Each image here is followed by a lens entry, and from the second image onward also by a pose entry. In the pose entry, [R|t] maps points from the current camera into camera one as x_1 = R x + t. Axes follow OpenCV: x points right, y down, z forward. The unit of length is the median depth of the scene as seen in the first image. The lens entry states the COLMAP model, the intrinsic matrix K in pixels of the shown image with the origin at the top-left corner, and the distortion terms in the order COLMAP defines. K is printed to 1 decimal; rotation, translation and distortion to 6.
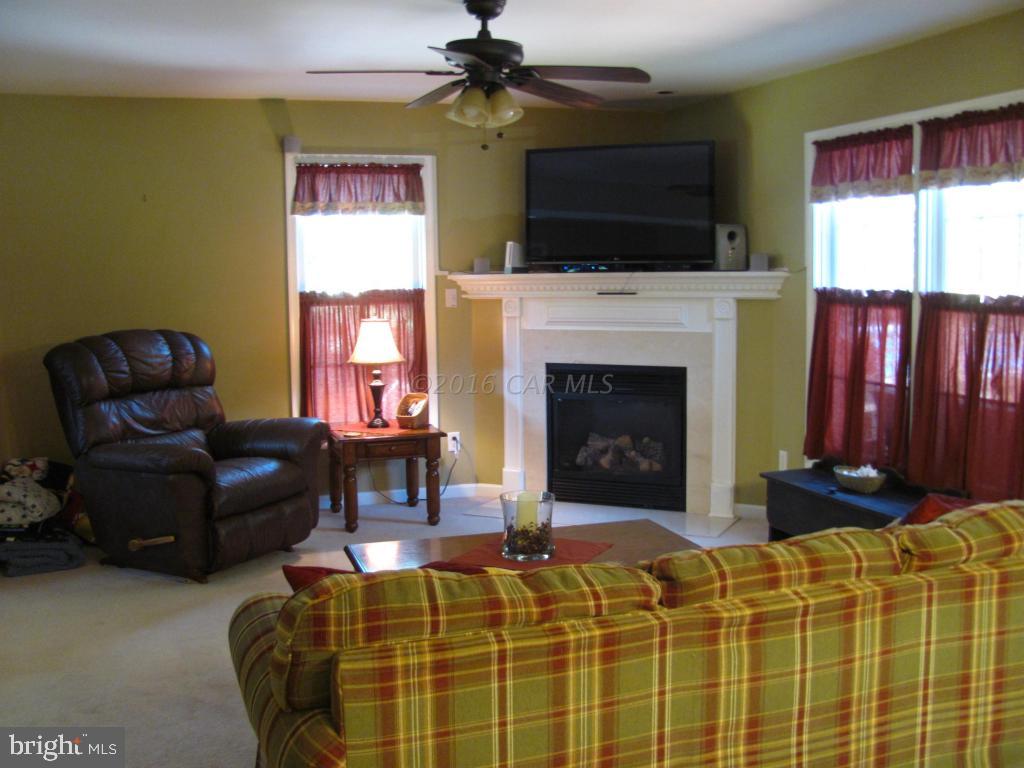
lens RADIAL K [[1084.6, 0, 529.4], [0, 1084.6, 382.5], [0, 0, 1]] dist [-0.237202, 0.365203]
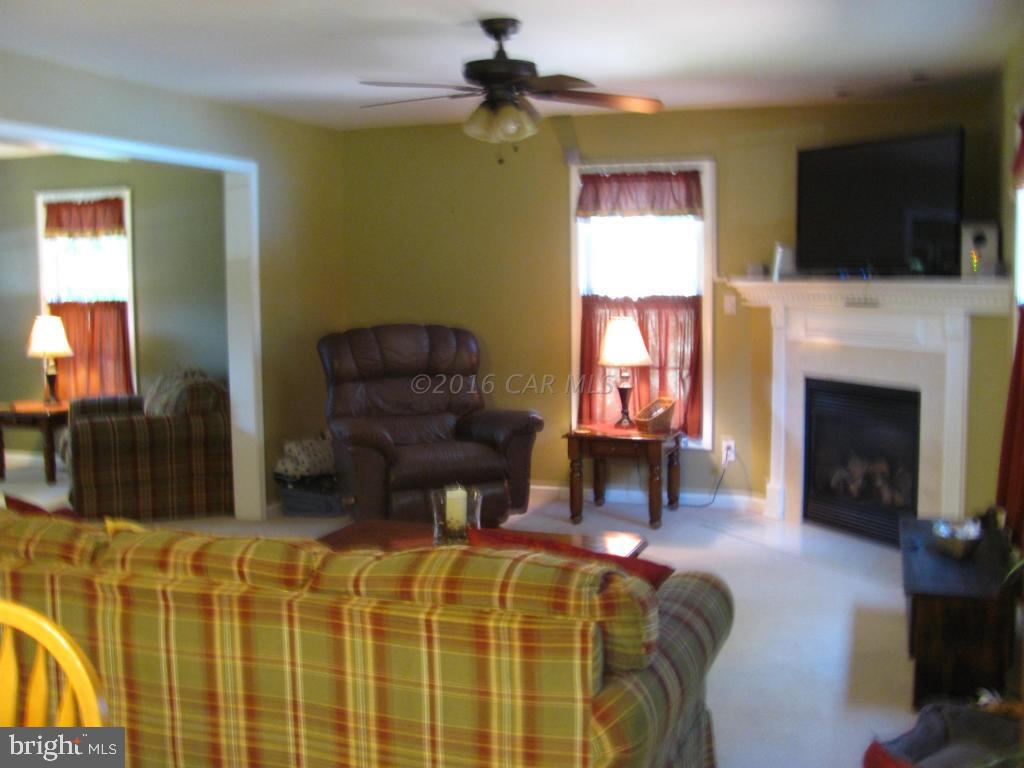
lens RADIAL K [[1084.6, 0, 529.4], [0, 1084.6, 382.5], [0, 0, 1]] dist [-0.237202, 0.365203]
pose [[0.782712, 0.065534, -0.618925, 0.413824], [-0.066694, 0.997547, 0.021281, -0.017177], [0.618801, 0.024621, 0.785162, 0.128806]]
